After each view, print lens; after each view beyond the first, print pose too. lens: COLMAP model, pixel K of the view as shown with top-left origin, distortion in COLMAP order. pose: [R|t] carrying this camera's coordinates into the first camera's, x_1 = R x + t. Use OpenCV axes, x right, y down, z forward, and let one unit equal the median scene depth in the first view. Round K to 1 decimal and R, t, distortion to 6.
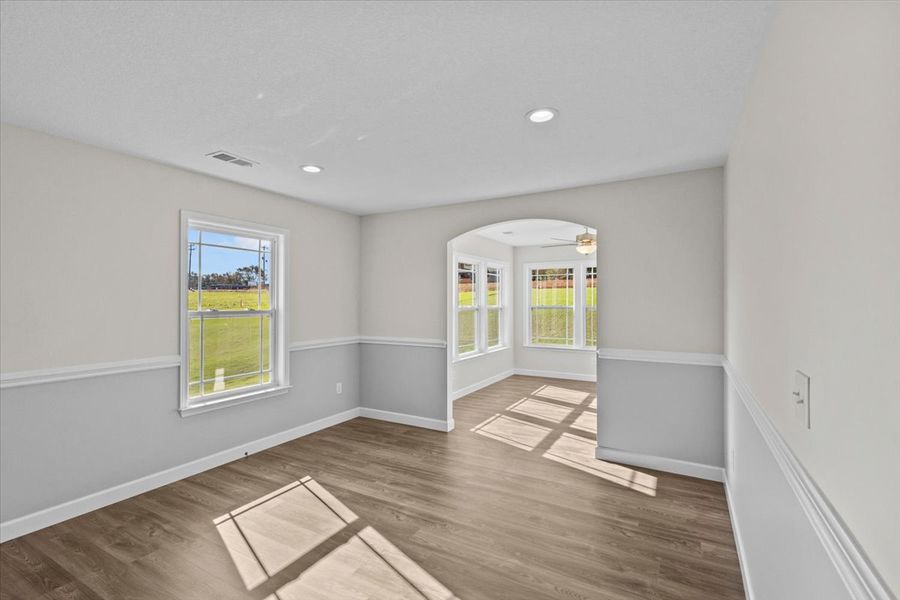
lens RADIAL K [[414.8, 0, 452.1], [0, 414.8, 299.5], [0, 0, 1]] dist [0.002209, 0.000358]
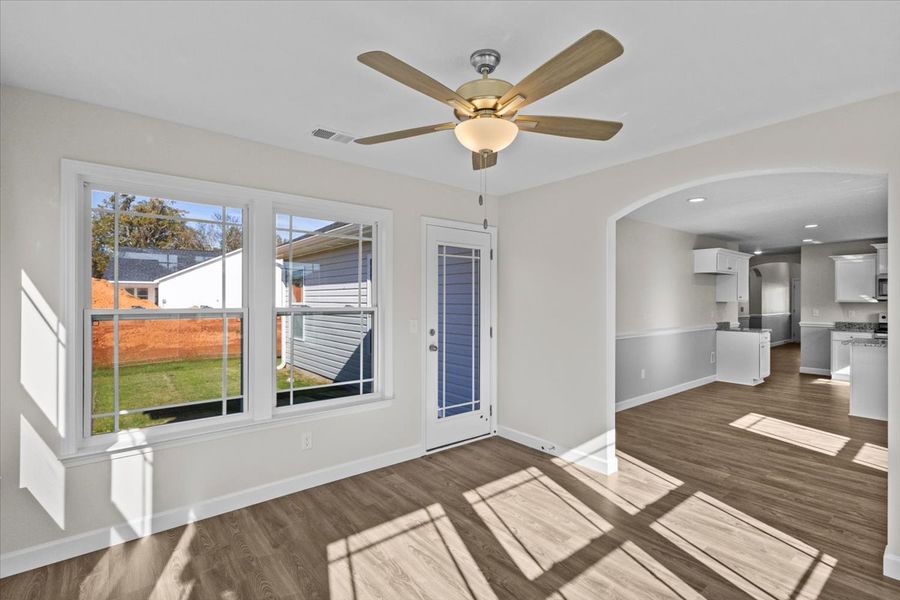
lens RADIAL K [[414.8, 0, 452.1], [0, 414.8, 299.5], [0, 0, 1]] dist [0.002209, 0.000358]
pose [[-0.929597, -0.010705, 0.368422, 0.152546], [-0.009134, 0.999940, 0.006008, 0.002474], [-0.368464, 0.002220, -0.929639, 0.861344]]
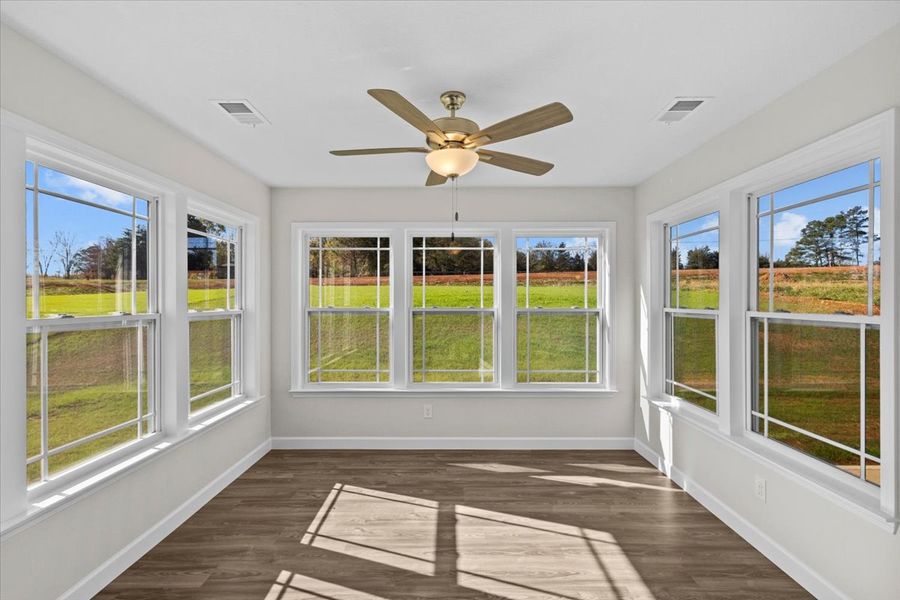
lens RADIAL K [[414.8, 0, 452.1], [0, 414.8, 299.5], [0, 0, 1]] dist [0.002209, 0.000358]
pose [[0.870827, 0.000314, 0.491590, 0.101047], [0.000996, 0.999997, -0.002403, 0.005578], [-0.491589, 0.002583, 0.870824, 0.501050]]
